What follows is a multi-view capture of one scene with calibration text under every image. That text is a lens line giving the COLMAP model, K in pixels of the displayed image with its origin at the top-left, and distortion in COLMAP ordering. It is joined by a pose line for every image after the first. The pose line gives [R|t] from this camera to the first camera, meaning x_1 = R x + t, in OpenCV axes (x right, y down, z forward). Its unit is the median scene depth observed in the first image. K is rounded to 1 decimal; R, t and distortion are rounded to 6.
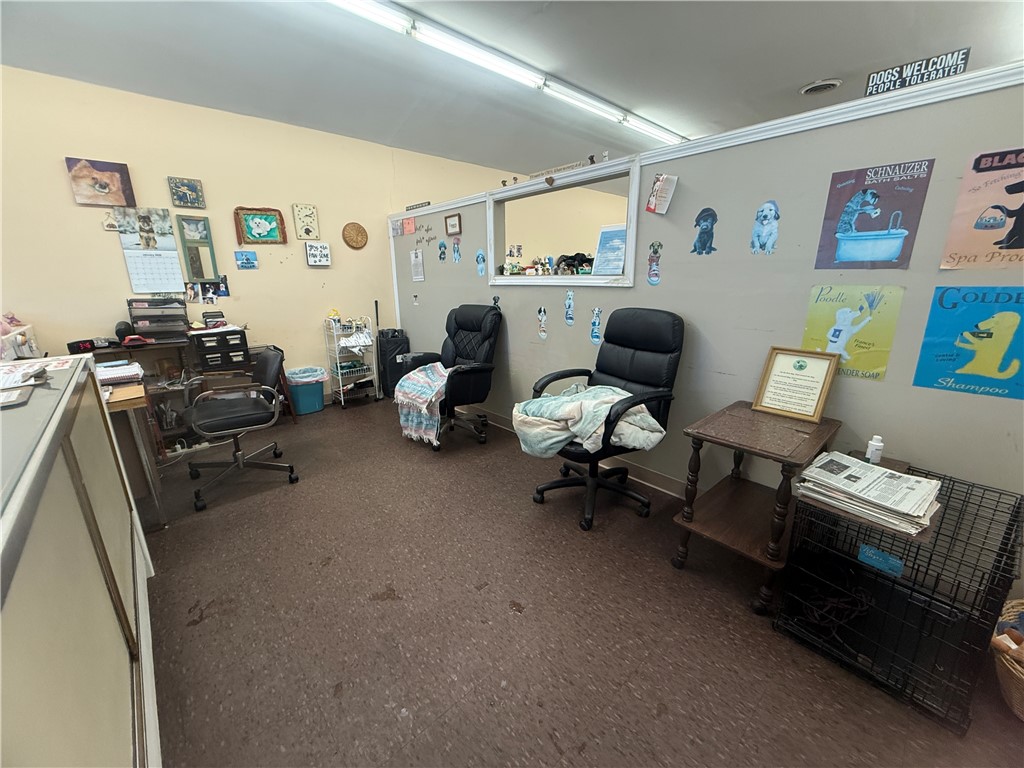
lens RADIAL K [[406.3, 0, 510.4], [0, 406.3, 383.7], [0, 0, 1]] dist [-0.000601, -0.000147]
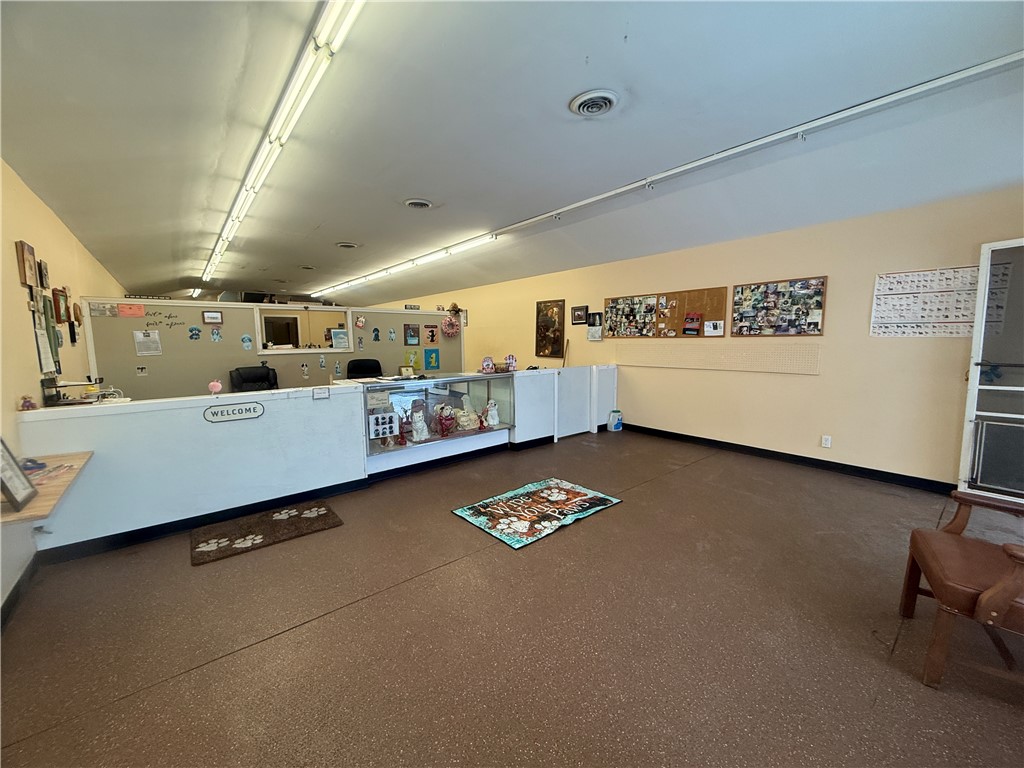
lens RADIAL K [[406.3, 0, 510.1], [0, 406.3, 384.7], [0, 0, 1]] dist [-0.000601, -0.000147]
pose [[0.053625, -0.103054, 0.993229, -1.763517], [0.265042, 0.960453, 0.085343, 0.012986], [-0.962744, 0.258671, 0.078818, -0.125694]]
